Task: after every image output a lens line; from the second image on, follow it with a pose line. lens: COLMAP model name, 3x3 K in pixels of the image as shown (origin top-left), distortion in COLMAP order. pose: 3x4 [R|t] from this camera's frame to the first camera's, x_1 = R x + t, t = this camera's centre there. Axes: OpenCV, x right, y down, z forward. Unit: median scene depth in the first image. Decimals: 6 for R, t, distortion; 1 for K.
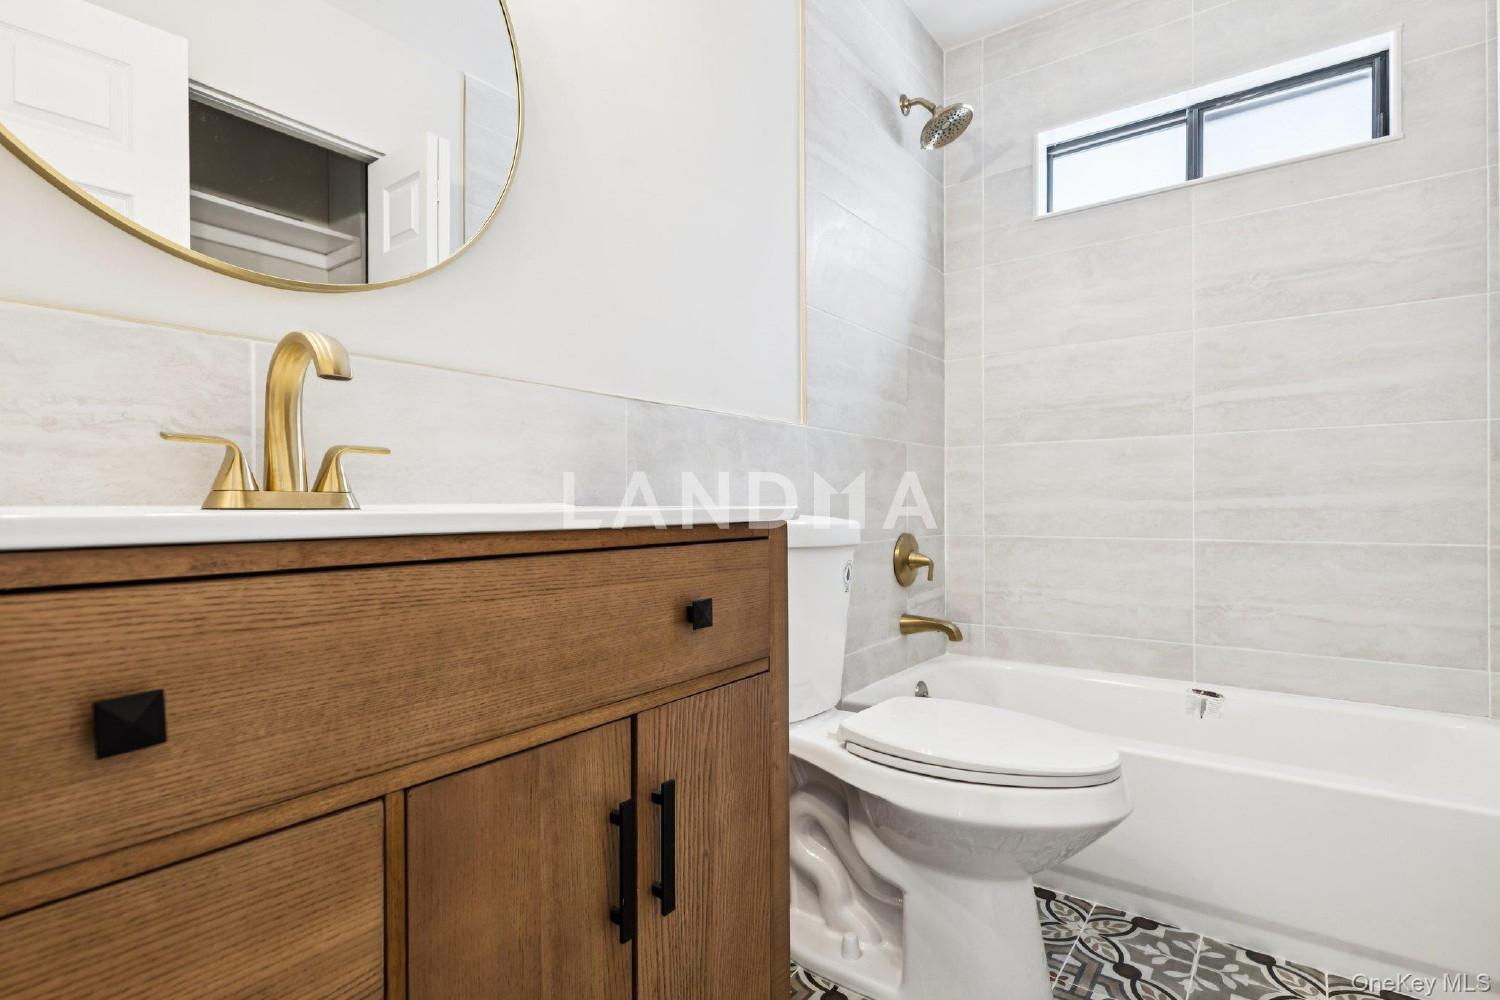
lens RADIAL K [[754.5, 0, 748.0], [0, 754.5, 519.4], [0, 0, 1]] dist [0.003910, -0.001710]
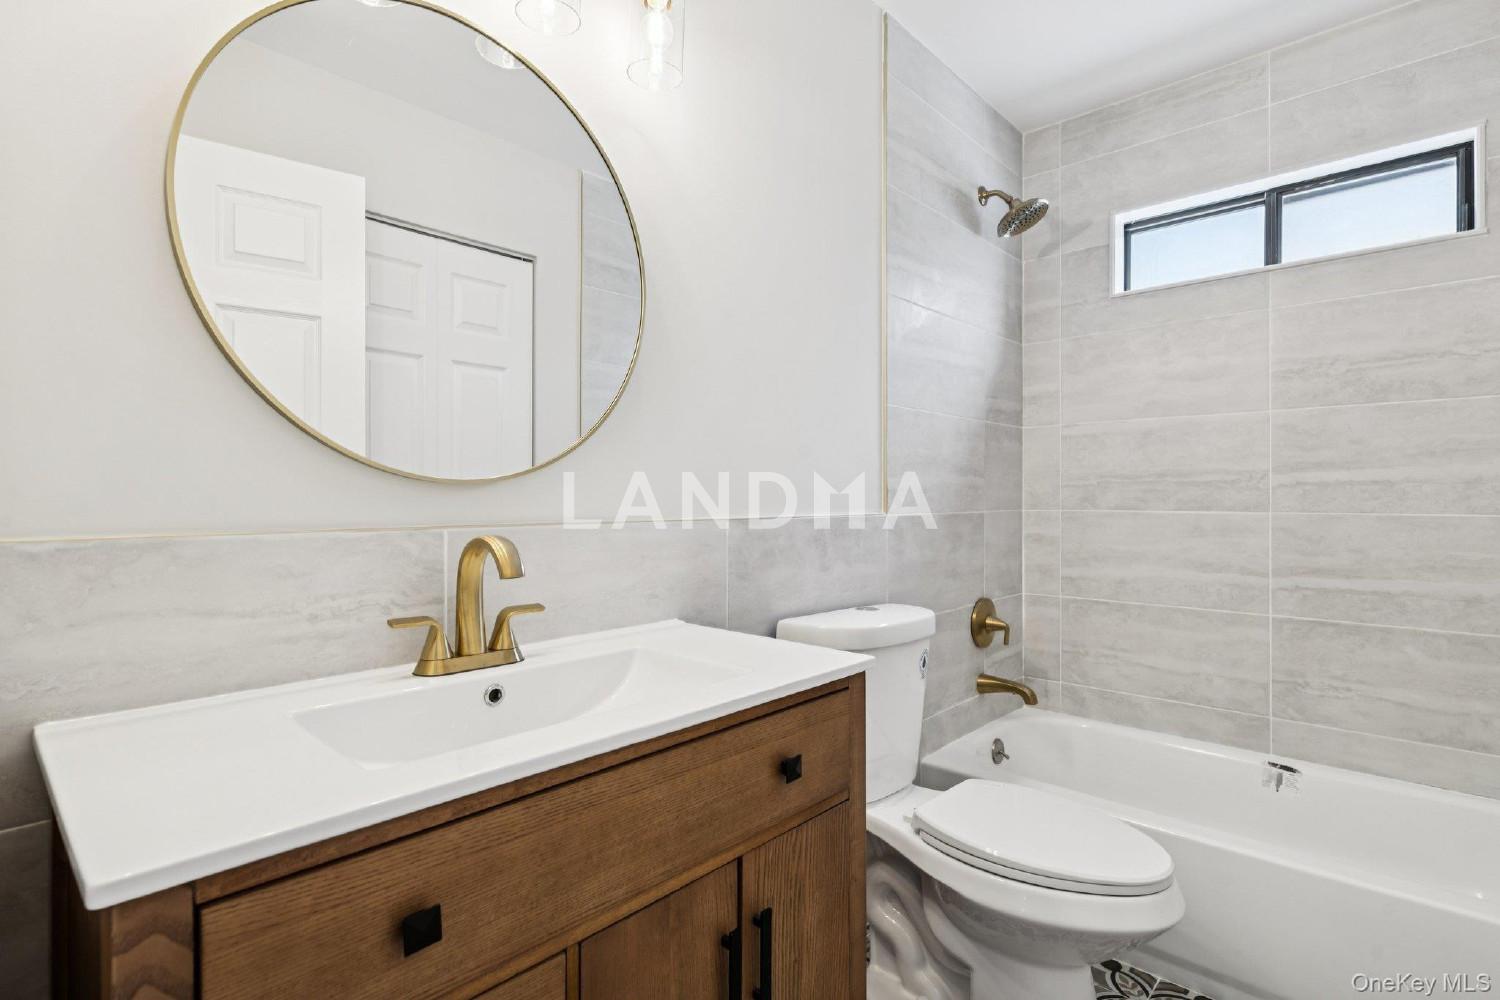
lens RADIAL K [[754.5, 0, 749.3], [0, 754.5, 487.1], [0, 0, 1]] dist [0.003910, -0.001710]
pose [[0.993490, 0.002973, -0.113884, 0.003043], [-0.003335, 0.999990, -0.002992, -0.156831], [0.113874, 0.003353, 0.993490, -0.112347]]
